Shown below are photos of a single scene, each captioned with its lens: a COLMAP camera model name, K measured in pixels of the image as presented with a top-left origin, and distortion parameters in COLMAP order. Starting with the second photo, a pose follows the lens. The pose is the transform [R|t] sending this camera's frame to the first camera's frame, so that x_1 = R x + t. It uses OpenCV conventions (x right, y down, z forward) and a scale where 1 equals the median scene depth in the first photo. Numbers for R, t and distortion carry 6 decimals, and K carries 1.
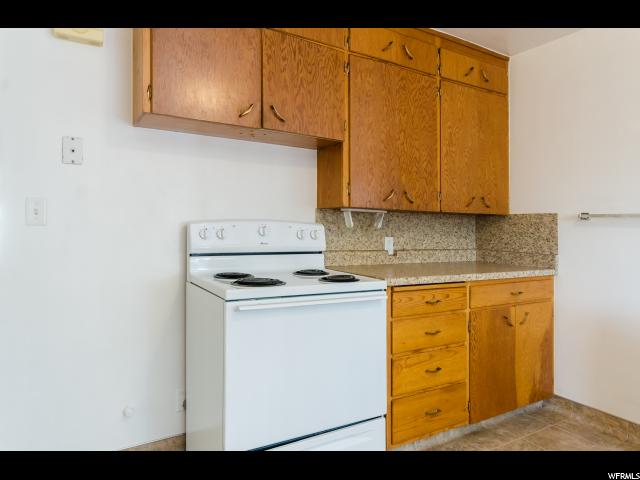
lens RADIAL K [[410.3, 0, 313.7], [0, 410.3, 220.8], [0, 0, 1]] dist [-0.003565, -0.001243]
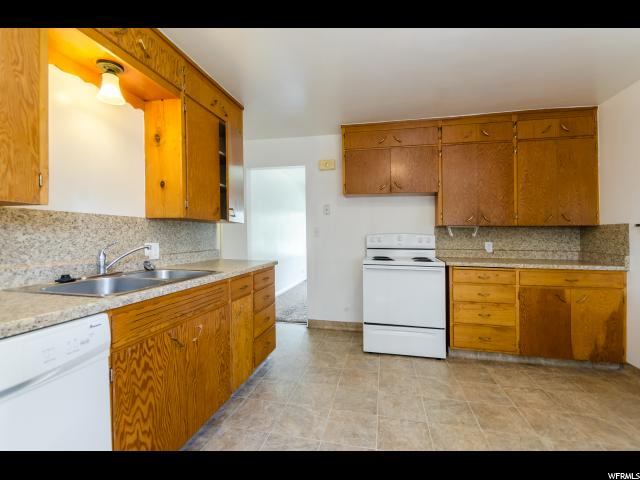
lens RADIAL K [[294.5, 0, 319.8], [0, 294.5, 237.5], [0, 0, 1]] dist [0.002785, 0.000305]
pose [[0.741475, -0.010090, -0.670905, 0.514211], [0.018818, 0.999806, 0.005761, 0.002578], [0.670716, -0.016897, 0.741521, -0.359638]]
